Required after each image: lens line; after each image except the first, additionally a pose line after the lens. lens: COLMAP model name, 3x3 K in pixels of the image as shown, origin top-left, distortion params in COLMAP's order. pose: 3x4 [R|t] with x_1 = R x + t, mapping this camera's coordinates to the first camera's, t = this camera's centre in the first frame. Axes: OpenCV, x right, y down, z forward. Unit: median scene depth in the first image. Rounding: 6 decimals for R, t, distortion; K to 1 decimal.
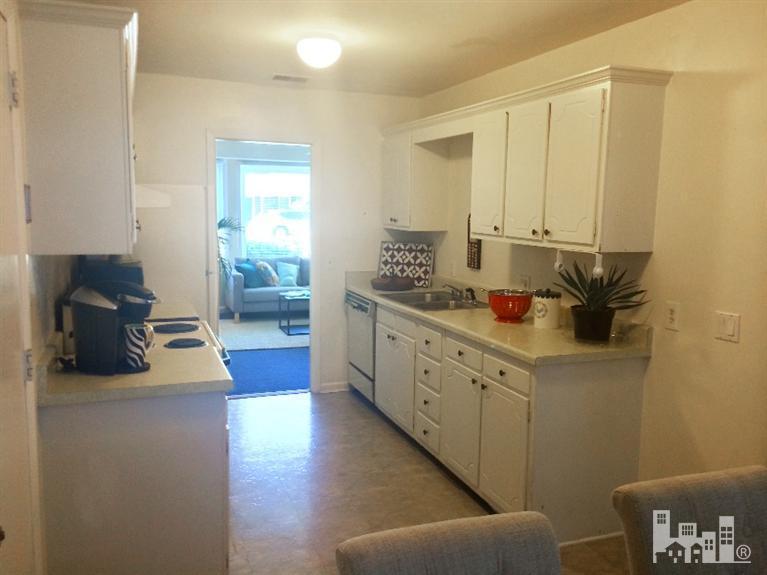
lens RADIAL K [[649.4, 0, 383.5], [0, 649.4, 287.5], [0, 0, 1]] dist [0.090769, -0.114487]
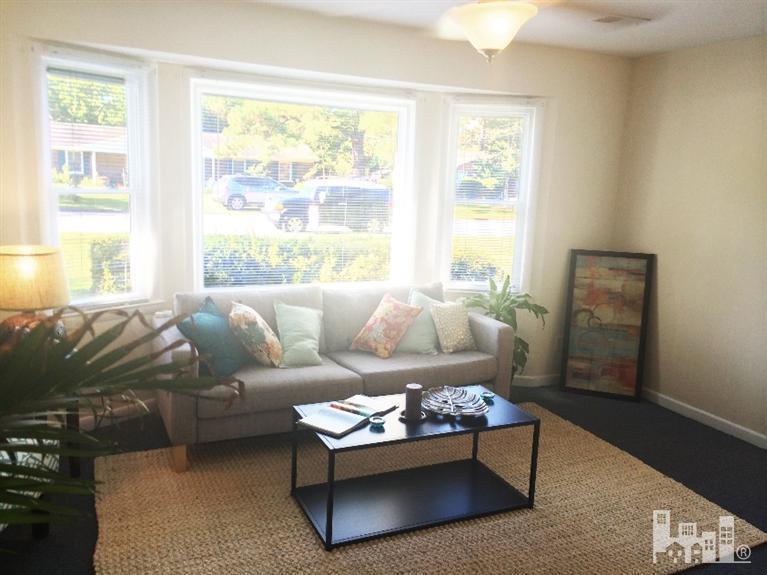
lens RADIAL K [[649.4, 0, 383.5], [0, 649.4, 287.5], [0, 0, 1]] dist [0.090769, -0.114487]
pose [[0.997232, 0.011452, 0.073463, -0.124795], [-0.014991, 0.998744, 0.047802, -0.074145], [-0.072823, -0.048771, 0.996152, 0.563614]]
